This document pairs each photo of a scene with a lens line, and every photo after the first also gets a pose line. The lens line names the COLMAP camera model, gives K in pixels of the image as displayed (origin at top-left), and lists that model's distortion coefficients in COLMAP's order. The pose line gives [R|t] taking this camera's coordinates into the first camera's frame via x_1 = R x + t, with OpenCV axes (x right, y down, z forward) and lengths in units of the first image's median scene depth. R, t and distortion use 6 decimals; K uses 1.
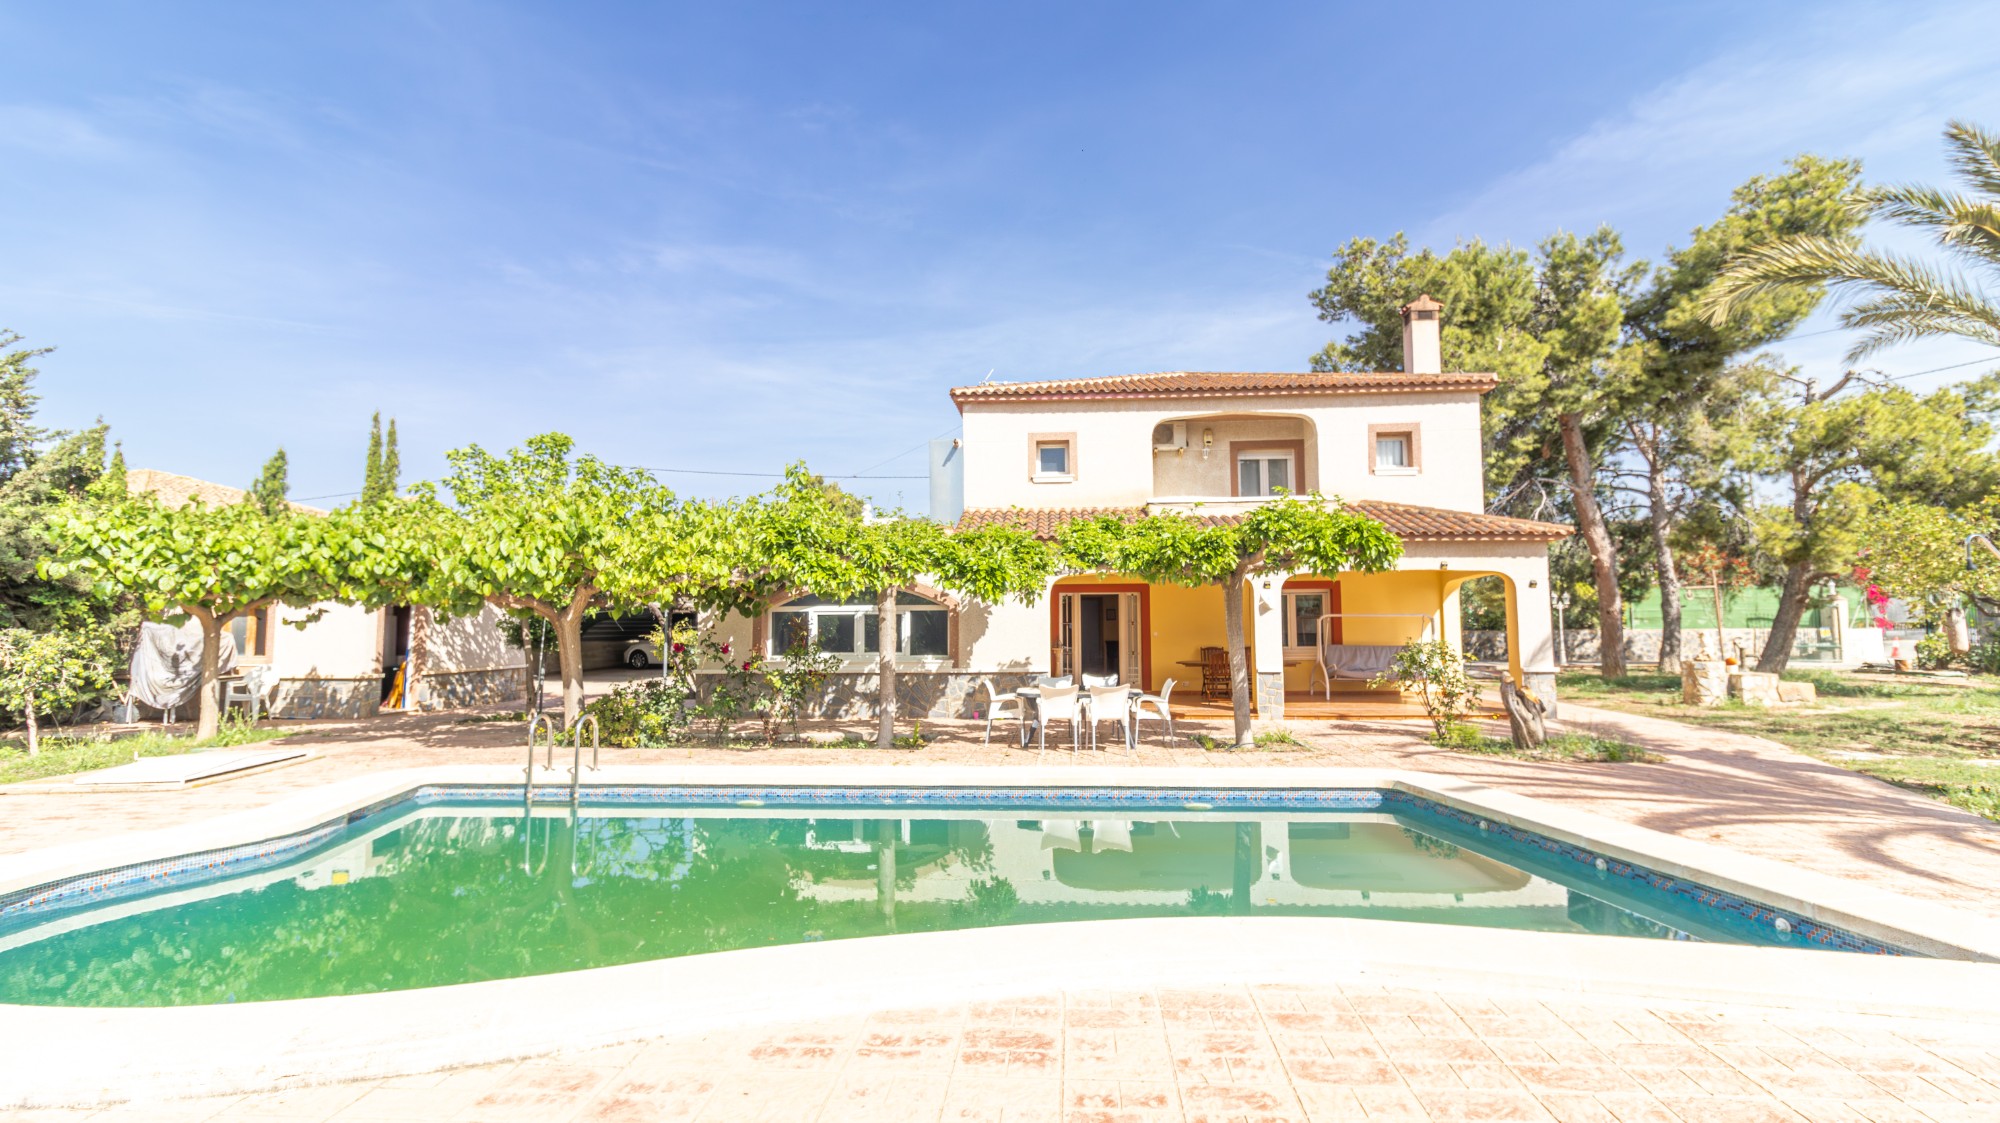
lens RADIAL K [[924.1, 0, 1002.8], [0, 924.1, 554.0], [0, 0, 1]] dist [0.002172, 0.000262]
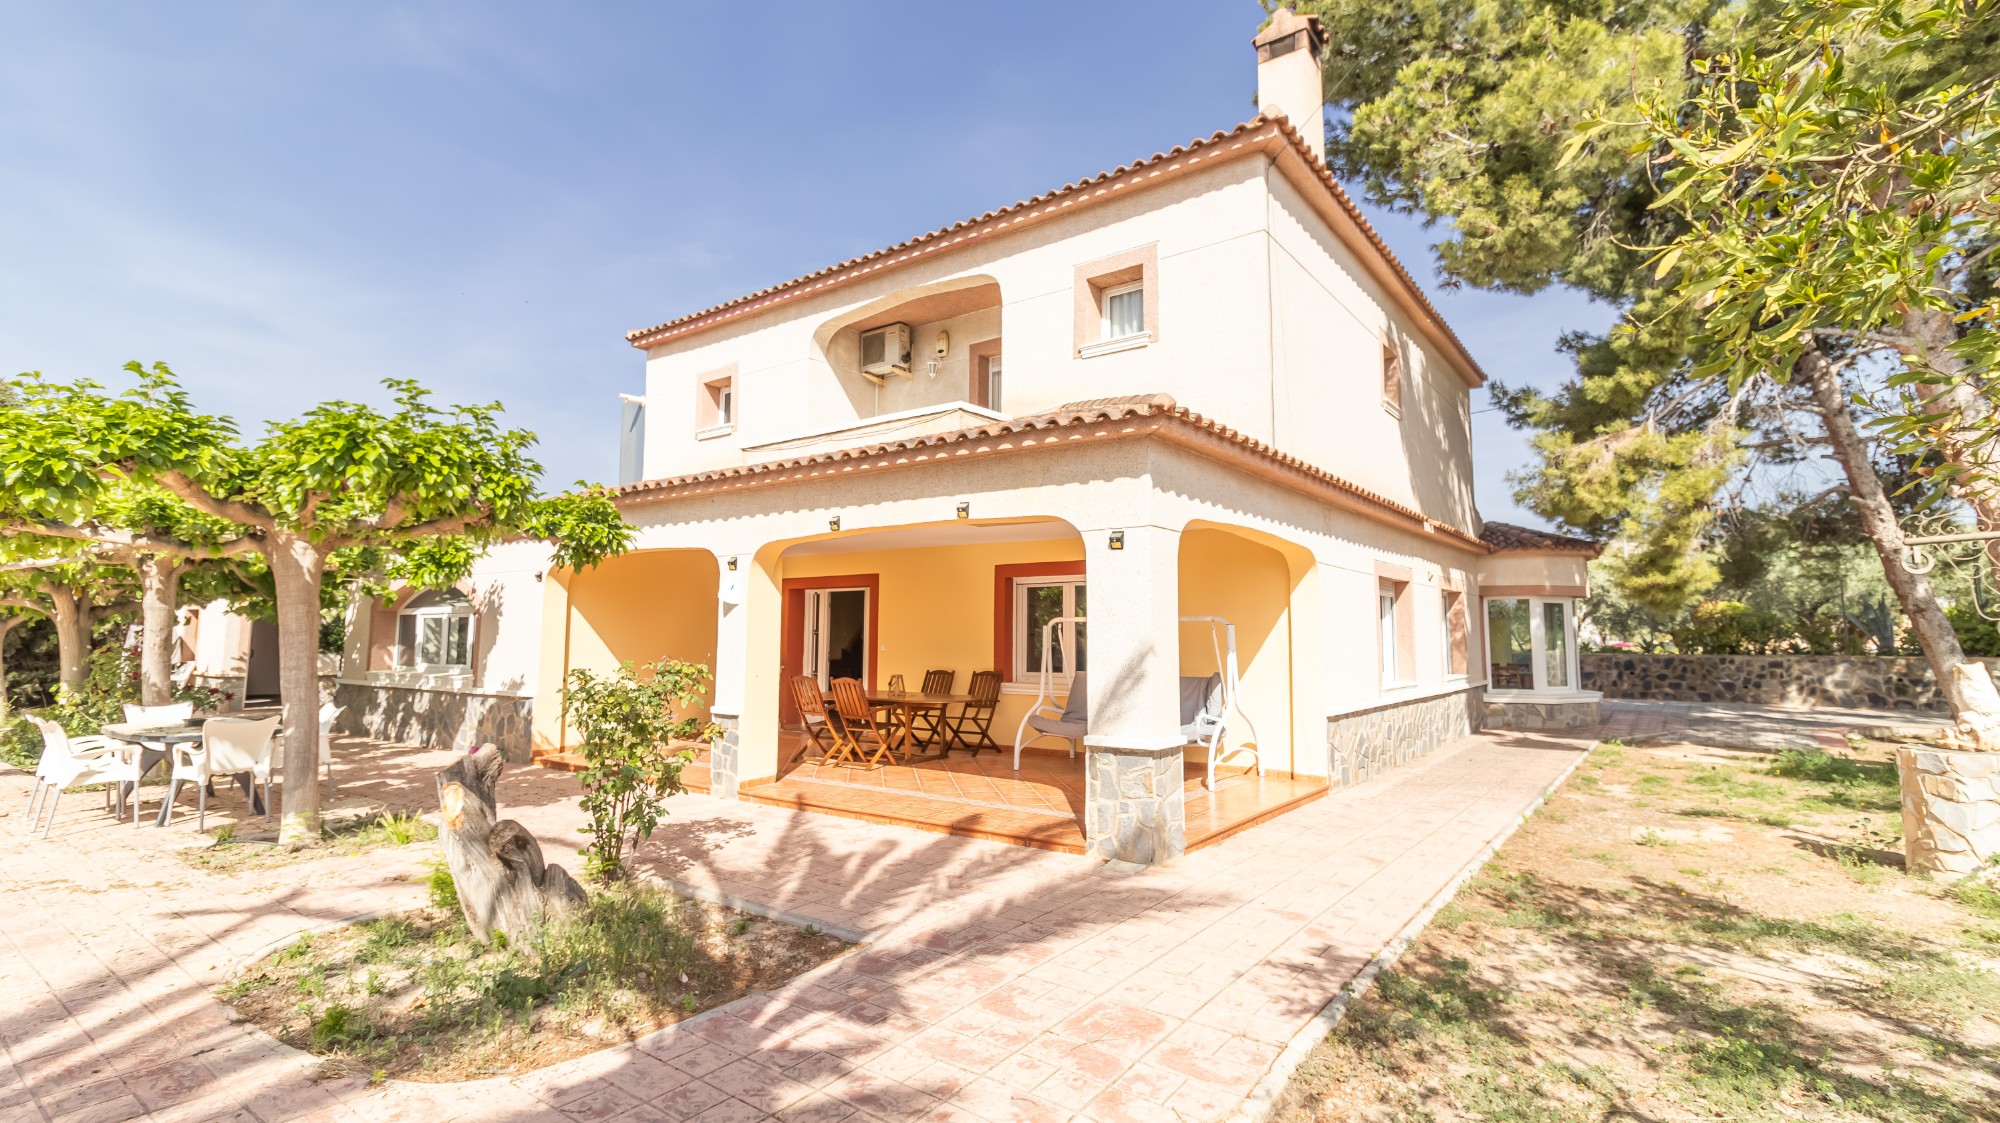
lens RADIAL K [[912.2, 0, 1007.1], [0, 912.2, 559.4], [0, 0, 1]] dist [0.001045, 0.000408]
pose [[0.845211, -0.036201, -0.533205, 0.629398], [0.028829, 0.999339, -0.022151, 0.041405], [0.533654, 0.003350, 0.845696, 0.516519]]
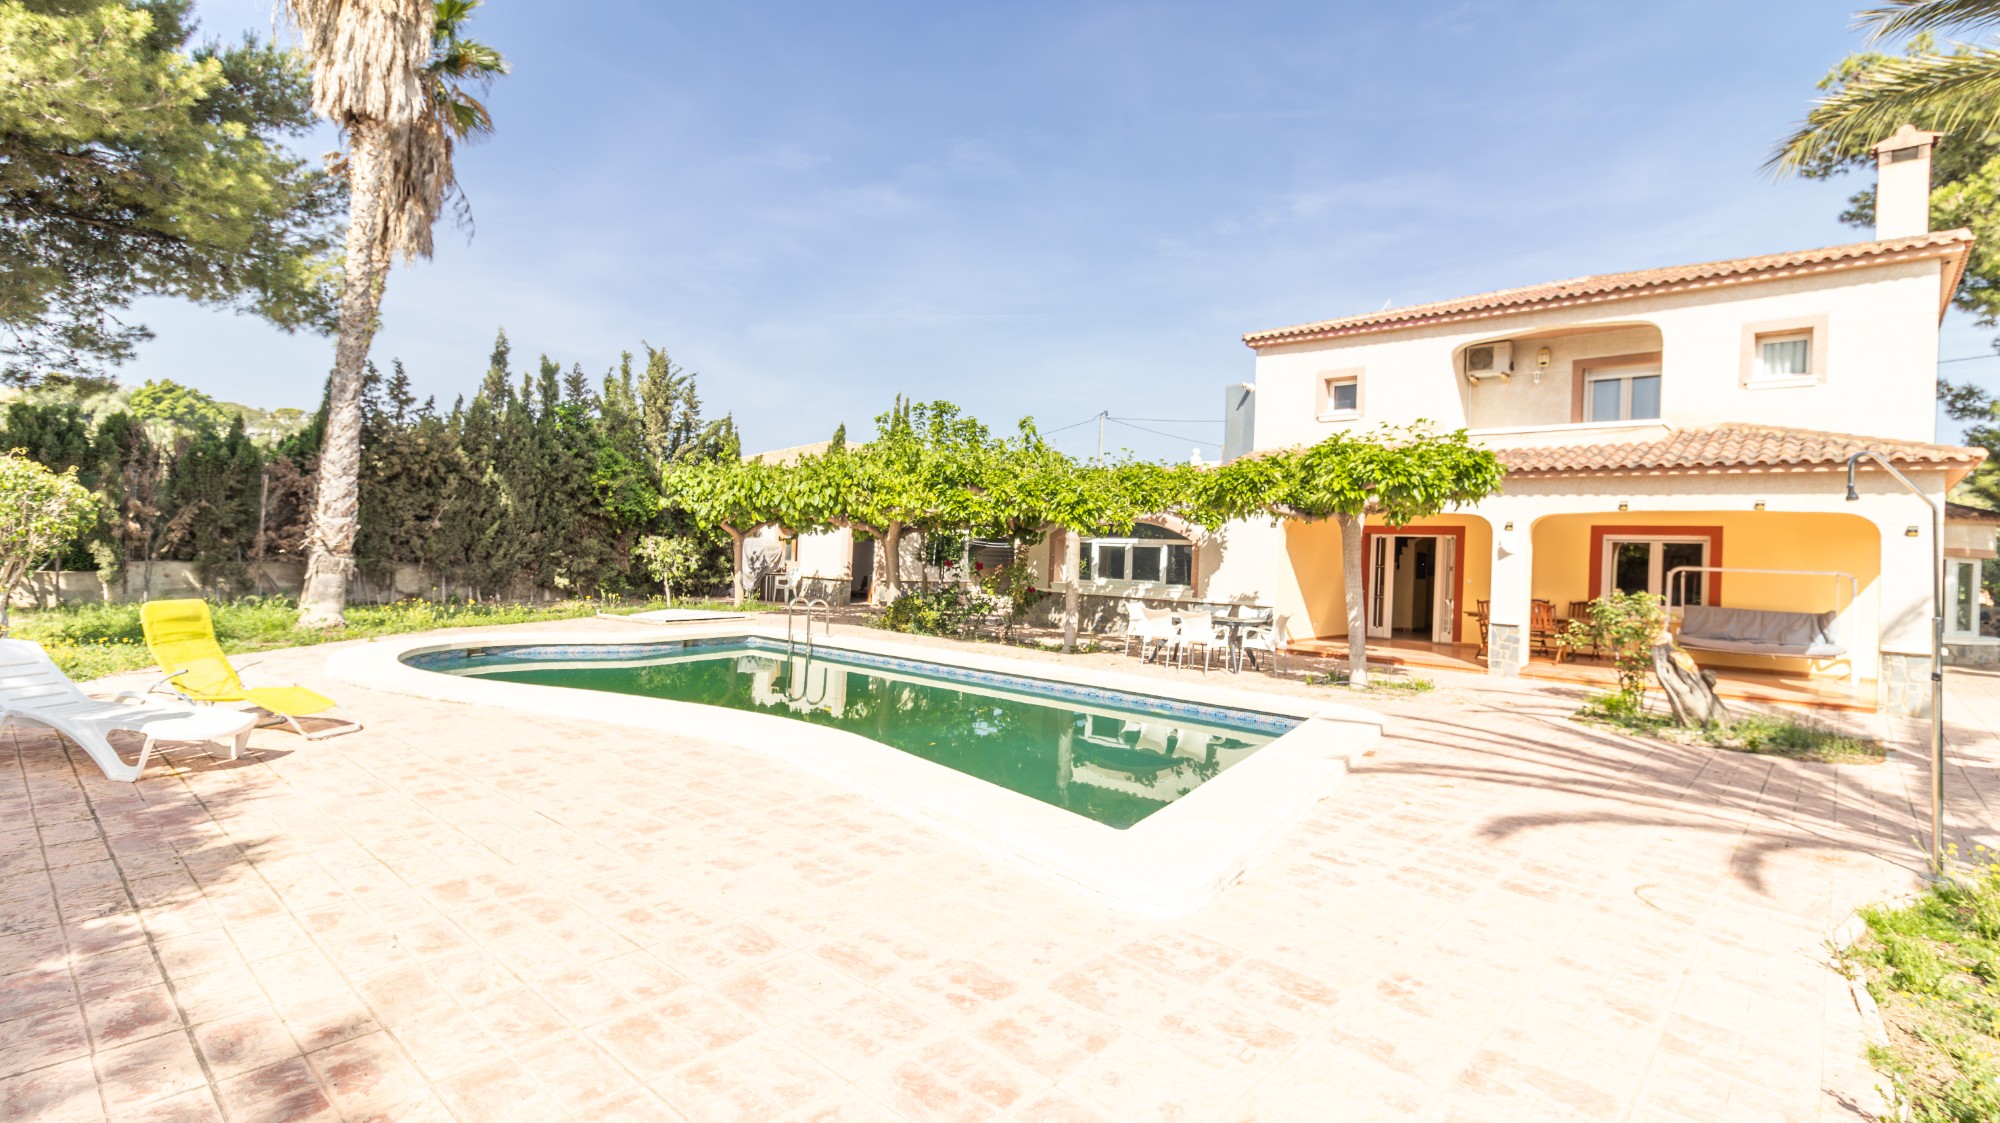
lens RADIAL K [[912.2, 0, 1007.1], [0, 912.2, 559.4], [0, 0, 1]] dist [0.001045, 0.000408]
pose [[0.789464, 0.039710, -0.612511, 0.378244], [-0.000285, 0.997929, 0.064331, 0.007760], [0.613797, -0.050612, 0.787840, 0.011727]]
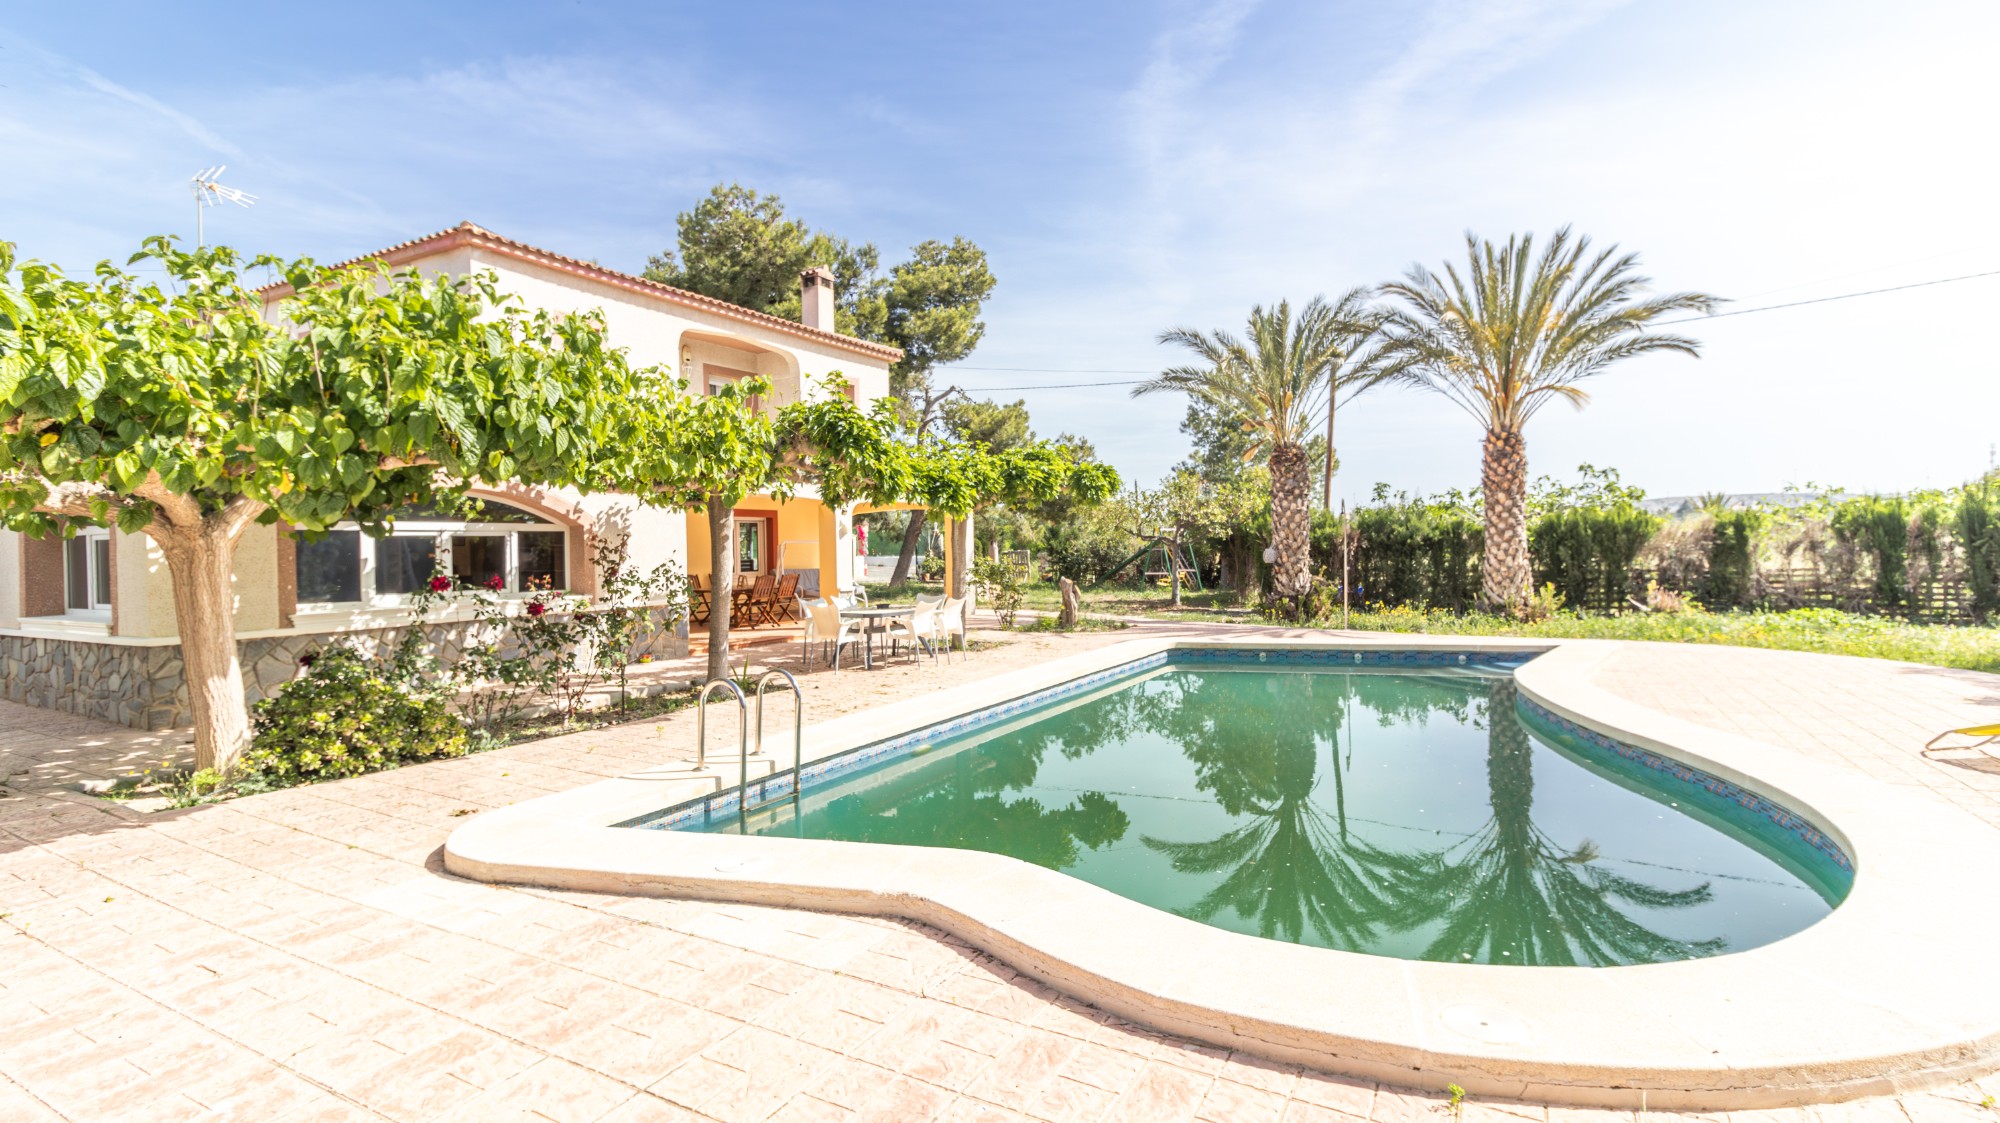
lens RADIAL K [[912.2, 0, 1007.1], [0, 912.2, 559.4], [0, 0, 1]] dist [0.001045, 0.000408]
pose [[0.409513, -0.015617, 0.912171, -0.529938], [-0.053327, 0.997734, 0.041022, 0.030588], [-0.910744, -0.065442, 0.407752, 0.322932]]
